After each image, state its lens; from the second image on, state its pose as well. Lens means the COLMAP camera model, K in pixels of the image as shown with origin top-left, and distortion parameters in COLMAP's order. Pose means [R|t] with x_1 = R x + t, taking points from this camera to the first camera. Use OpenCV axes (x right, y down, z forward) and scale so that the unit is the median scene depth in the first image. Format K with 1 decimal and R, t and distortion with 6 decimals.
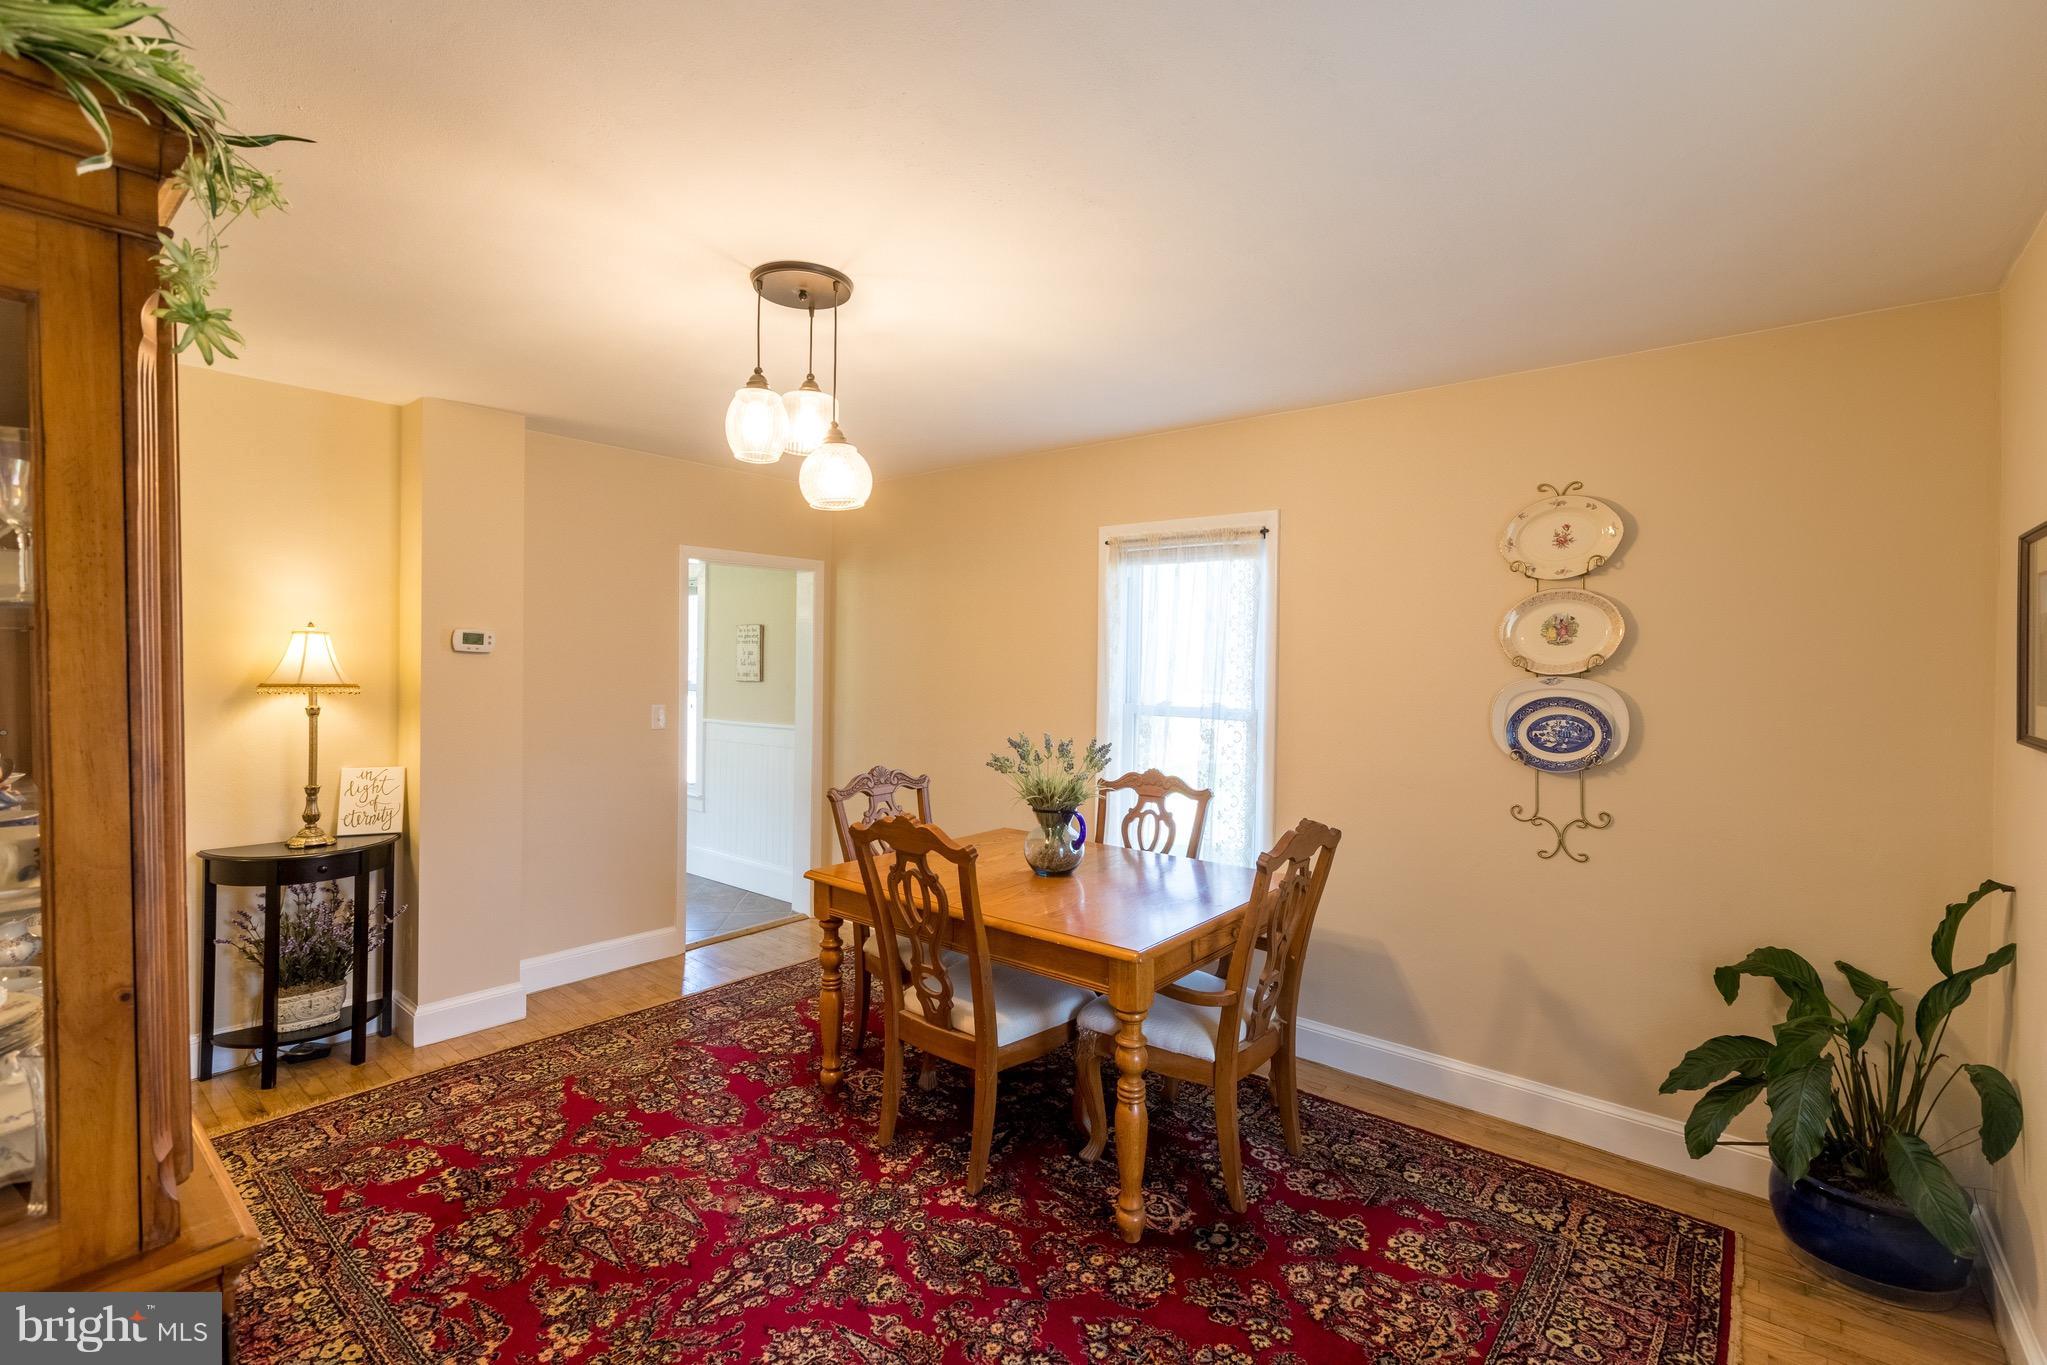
lens RADIAL K [[934.0, 0, 1023.2], [0, 934.0, 674.0], [0, 0, 1]] dist [0.011241, 0.000480]
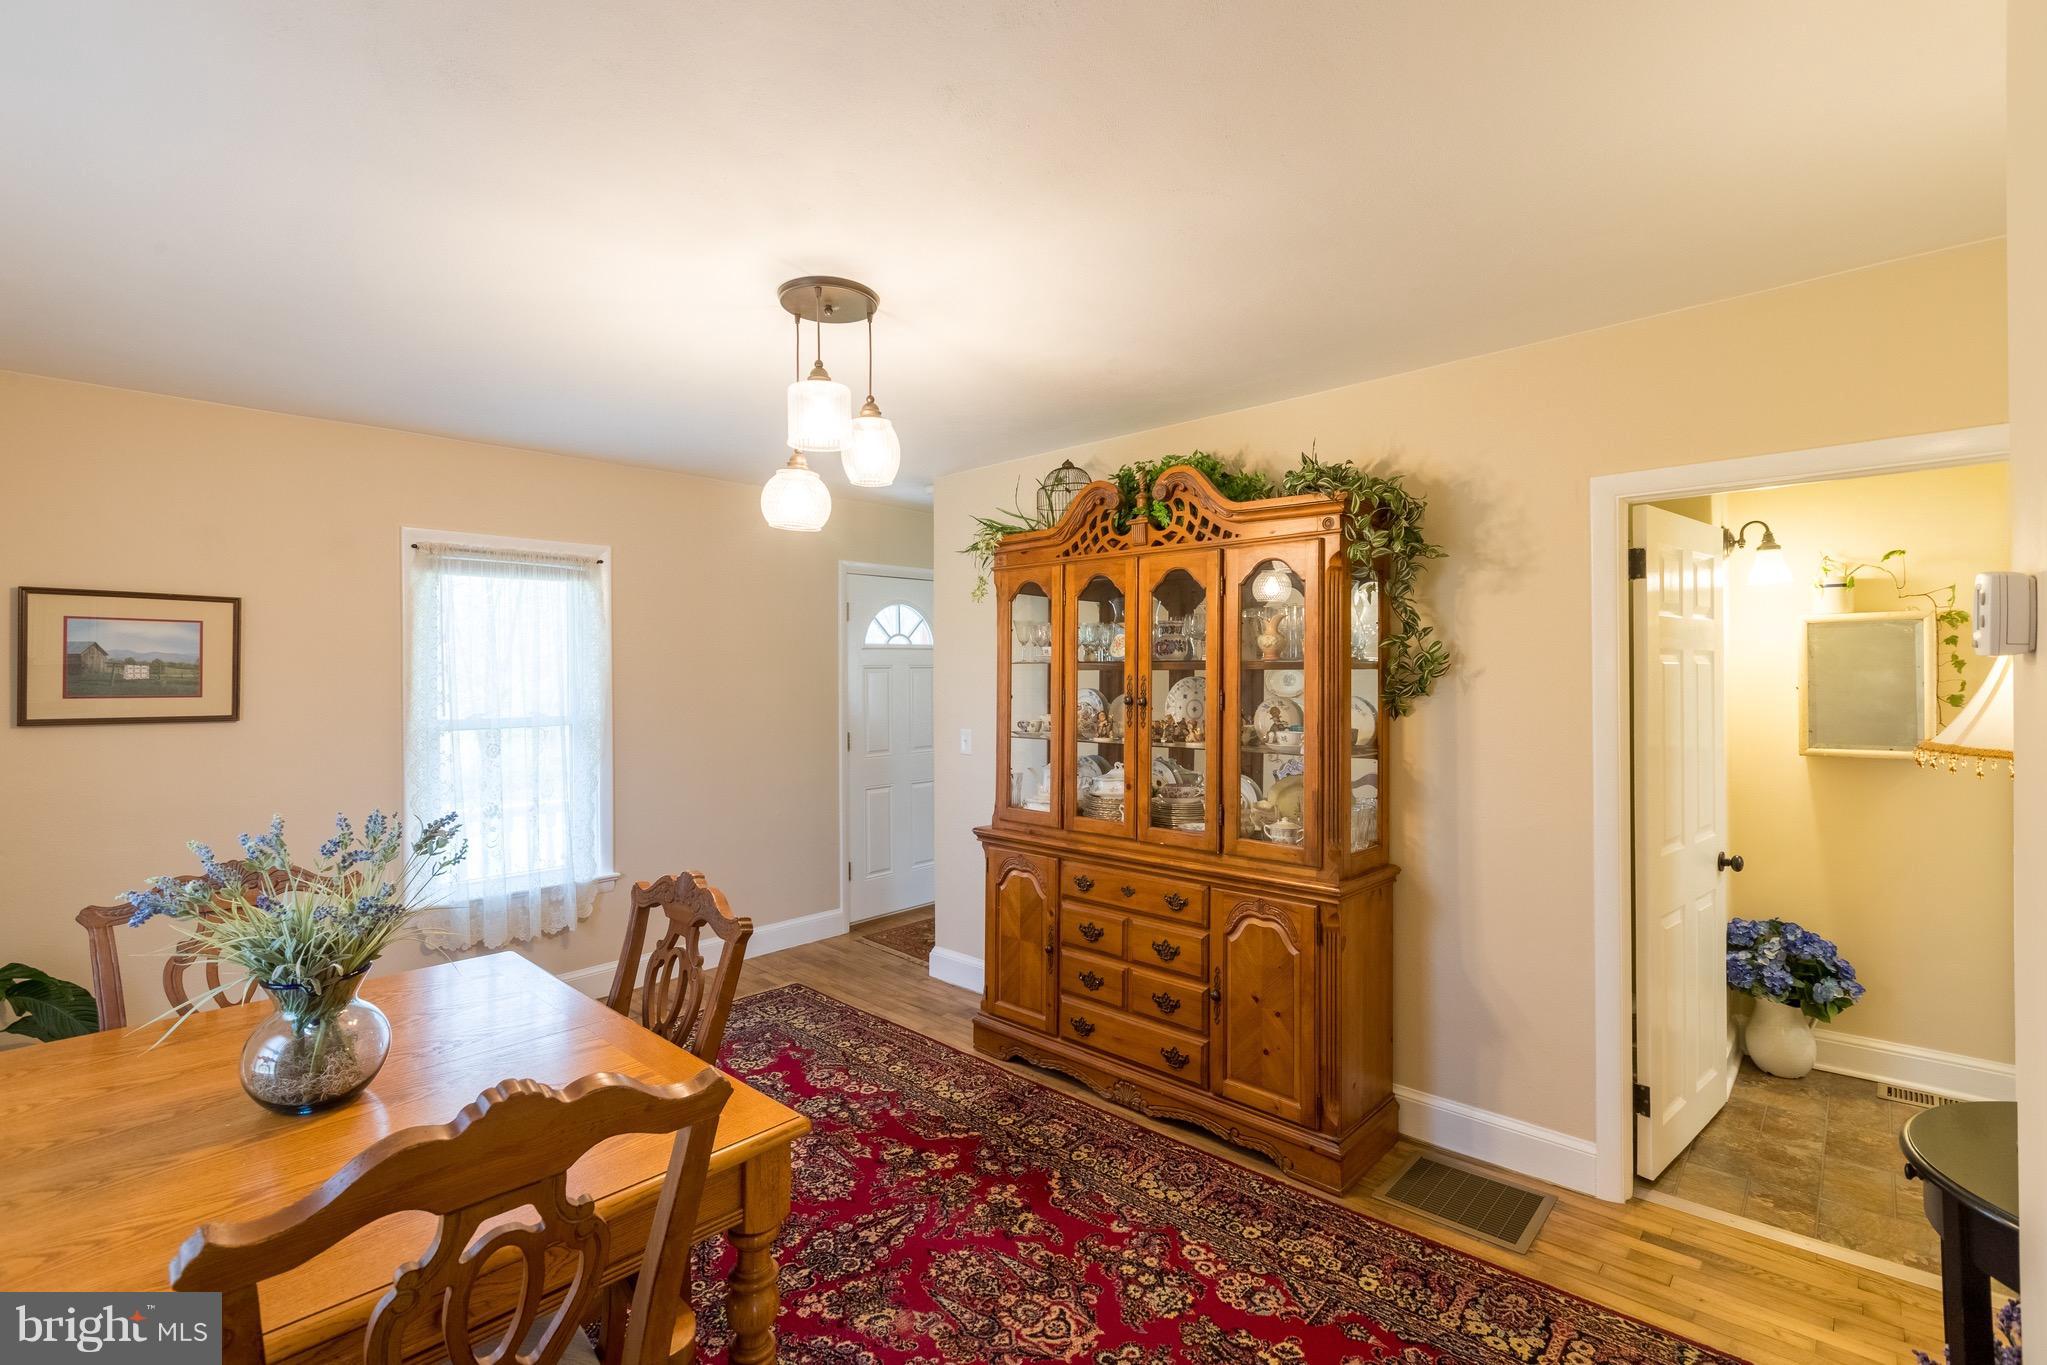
lens RADIAL K [[934.0, 0, 1016.8], [0, 934.0, 677.3], [0, 0, 1]] dist [0.011241, 0.000480]
pose [[-0.998822, -0.006636, 0.048059, -0.487673], [-0.005628, 0.999762, 0.021081, -0.036781], [-0.048188, 0.020786, -0.998622, 1.985878]]
